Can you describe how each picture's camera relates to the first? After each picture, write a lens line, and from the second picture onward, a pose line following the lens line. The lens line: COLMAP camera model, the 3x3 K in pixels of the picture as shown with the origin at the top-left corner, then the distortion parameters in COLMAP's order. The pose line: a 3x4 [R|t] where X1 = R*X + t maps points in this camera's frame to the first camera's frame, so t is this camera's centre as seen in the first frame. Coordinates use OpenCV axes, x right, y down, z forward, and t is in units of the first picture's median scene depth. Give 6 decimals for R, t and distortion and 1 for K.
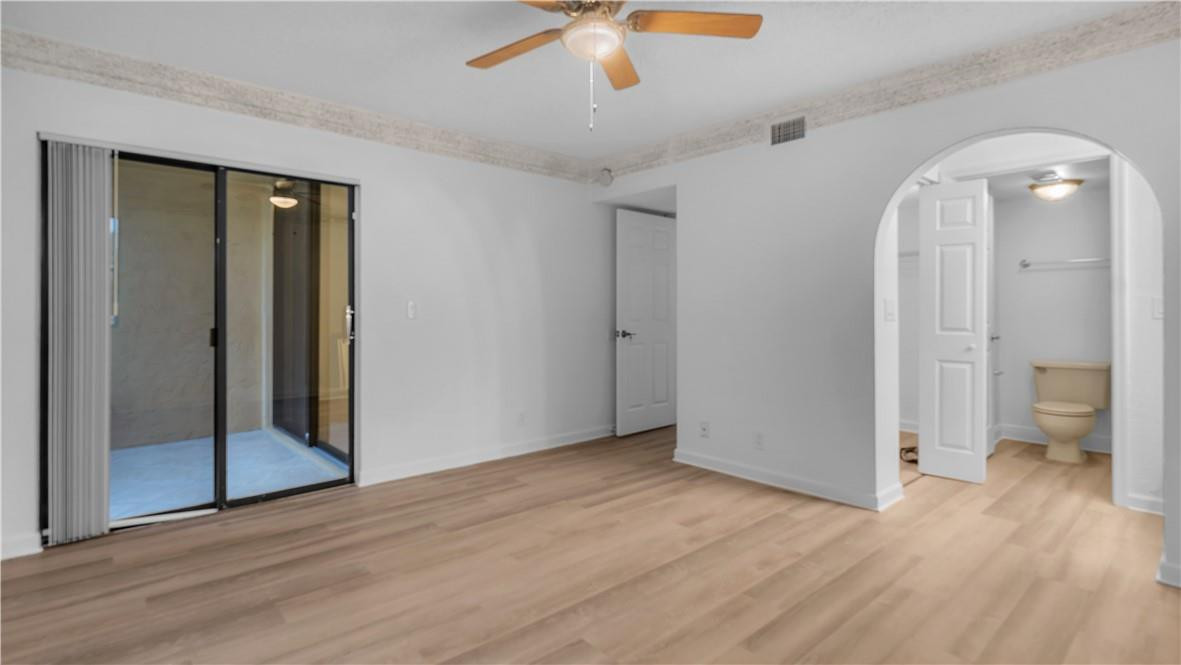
lens RADIAL K [[568.9, 0, 583.4], [0, 568.9, 324.4], [0, 0, 1]] dist [-0.002221, -0.000743]
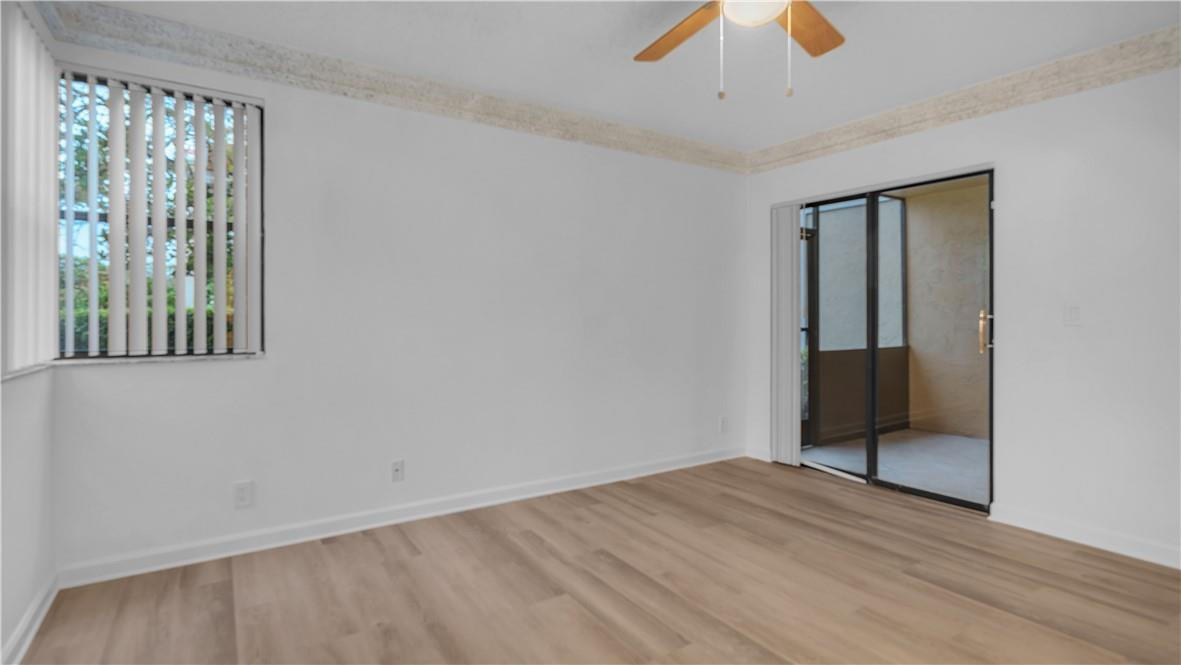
lens RADIAL K [[570.4, 0, 591.5], [0, 570.4, 338.5], [0, 0, 1]] dist [-0.001161, -0.000045]
pose [[-0.132280, 0.039520, -0.990424, 0.670843], [-0.027023, 0.998690, 0.043459, -0.012268], [0.990844, 0.032513, -0.131038, 0.639705]]
